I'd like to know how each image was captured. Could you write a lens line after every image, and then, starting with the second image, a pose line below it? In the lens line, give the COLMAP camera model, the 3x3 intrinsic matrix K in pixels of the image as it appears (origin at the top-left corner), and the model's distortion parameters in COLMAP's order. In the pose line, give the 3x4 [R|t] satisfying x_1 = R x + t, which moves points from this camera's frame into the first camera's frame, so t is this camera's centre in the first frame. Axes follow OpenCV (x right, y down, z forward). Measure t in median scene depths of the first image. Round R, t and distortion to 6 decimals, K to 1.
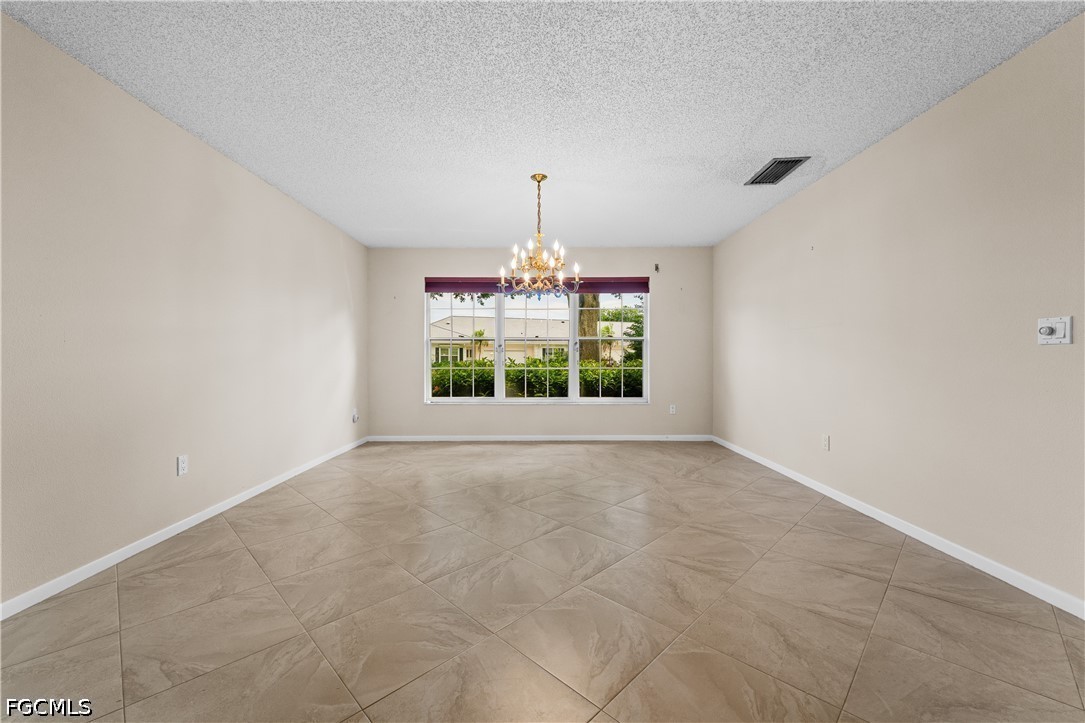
lens RADIAL K [[434.2, 0, 544.4], [0, 434.2, 358.1], [0, 0, 1]] dist [-0.000118, 0.001981]
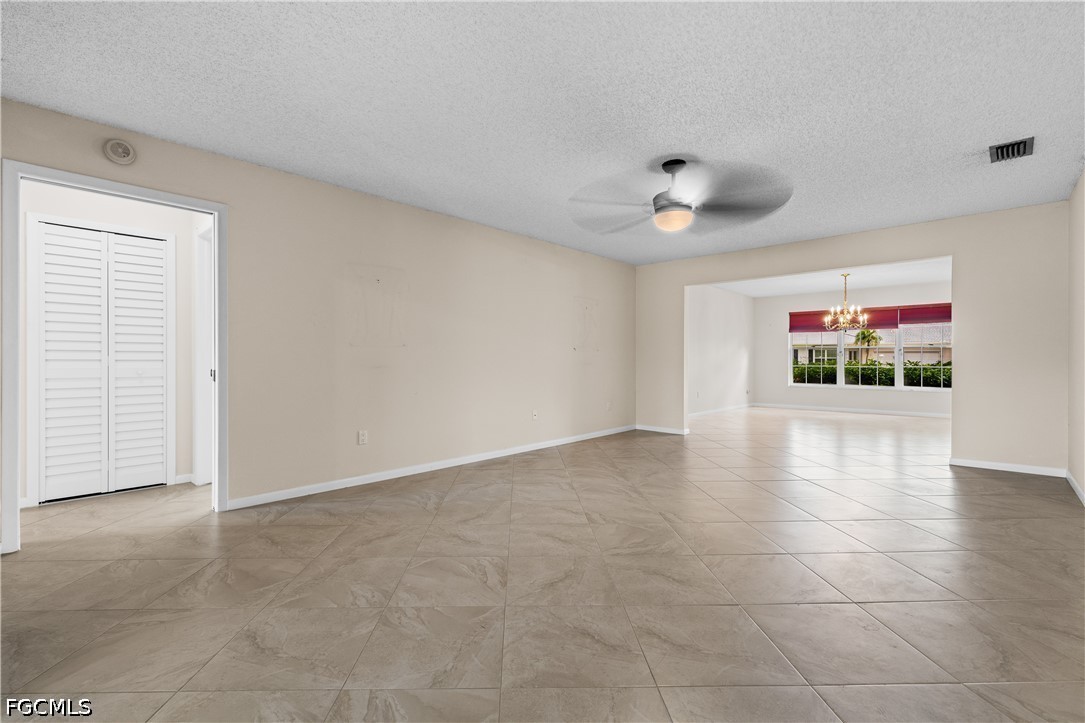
lens RADIAL K [[486.8, 0, 536.0], [0, 486.8, 372.9], [0, 0, 1]] dist [-0.002709, -0.000481]
pose [[0.732760, 0.021797, -0.680138, 0.286150], [-0.010779, 0.999733, 0.020426, 0.023593], [0.680402, -0.007636, 0.732800, -1.044218]]
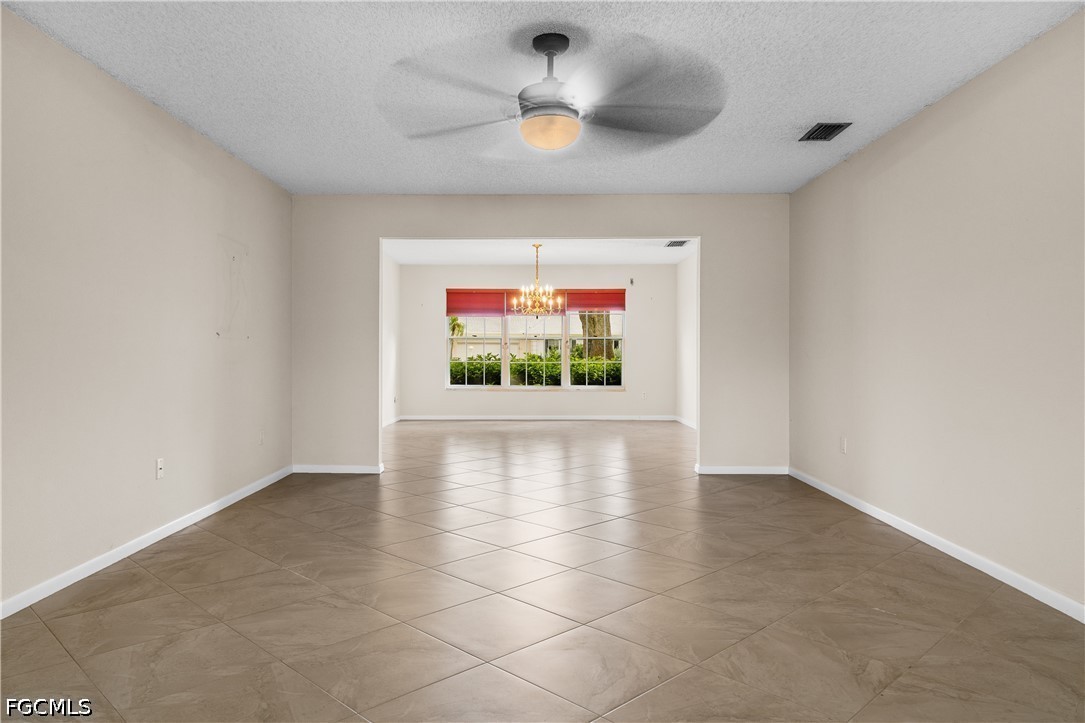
lens RADIAL K [[724.7, 0, 545.5], [0, 724.7, 358.7], [0, 0, 1]] dist [0.005343, -0.002329]
pose [[0.999980, 0.004306, -0.004606, 0.020350], [-0.004323, 0.999984, -0.003648, 0.021307], [0.004590, 0.003668, 0.999983, -1.043171]]
